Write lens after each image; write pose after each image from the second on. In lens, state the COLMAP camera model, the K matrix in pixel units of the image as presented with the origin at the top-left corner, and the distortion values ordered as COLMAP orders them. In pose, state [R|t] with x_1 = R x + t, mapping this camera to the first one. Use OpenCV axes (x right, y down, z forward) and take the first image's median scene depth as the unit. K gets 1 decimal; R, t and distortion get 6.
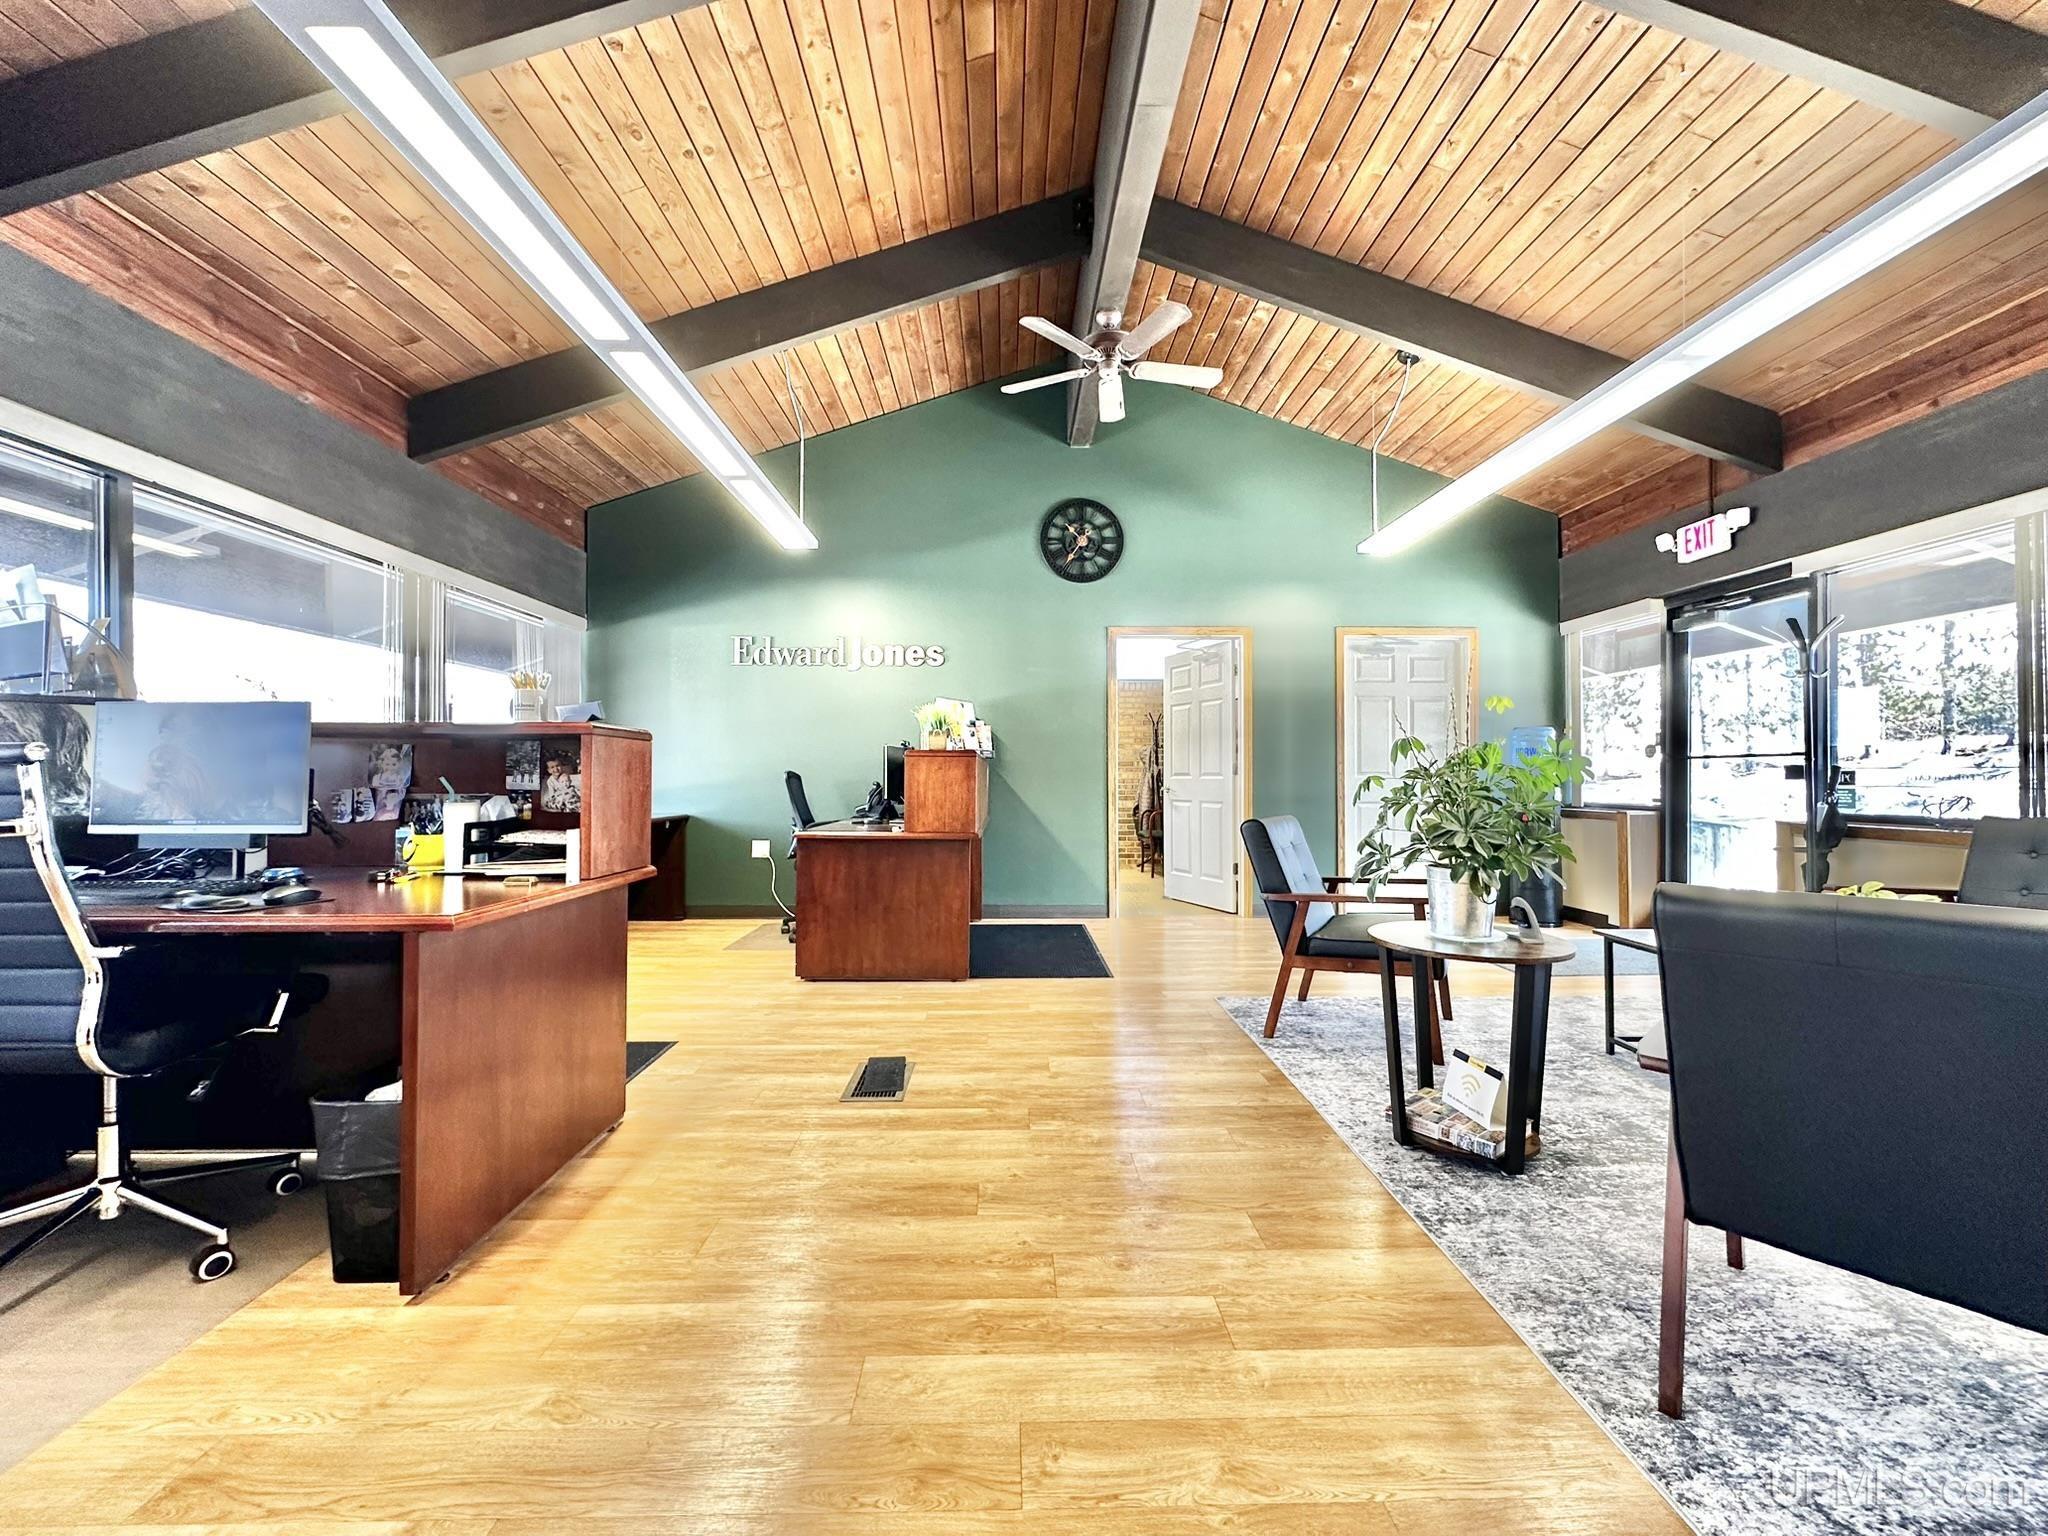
lens RADIAL K [[814.8, 0, 1020.7], [0, 814.8, 766.1], [0, 0, 1]] dist [-0.002214, 0.000144]
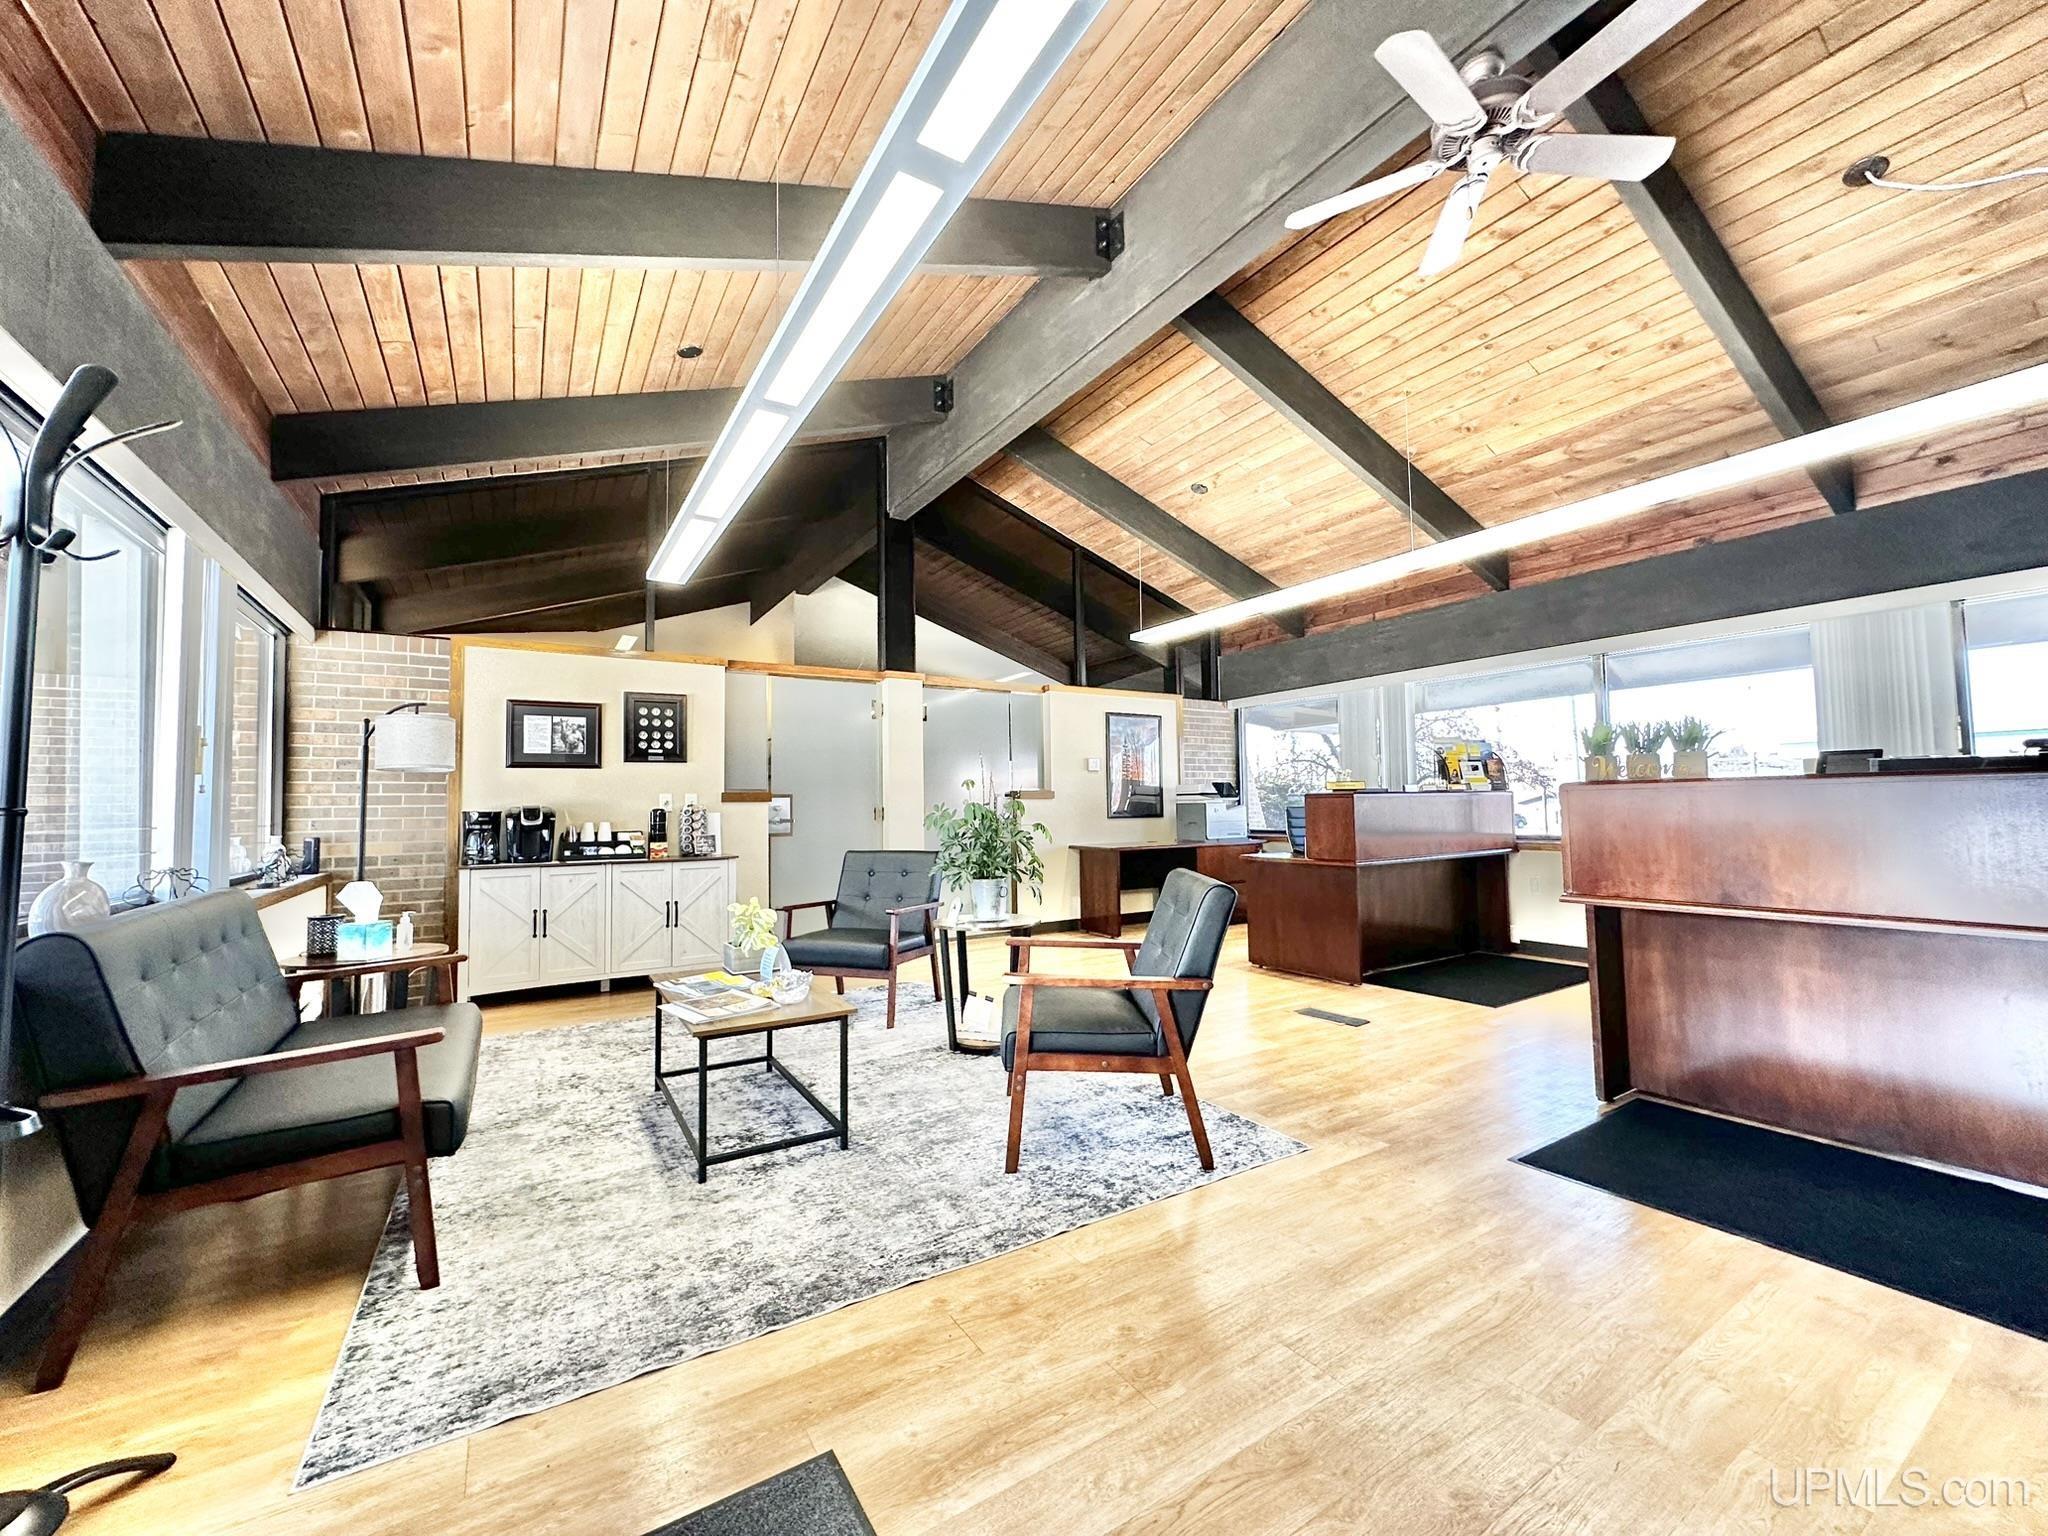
lens RADIAL K [[814.8, 0, 1020.7], [0, 814.8, 766.1], [0, 0, 1]] dist [-0.002214, 0.000144]
pose [[-0.855083, -0.015897, -0.518247, 0.757207], [0.020967, 0.997652, -0.065198, 0.001844], [0.518067, -0.066616, -0.852742, 1.384560]]
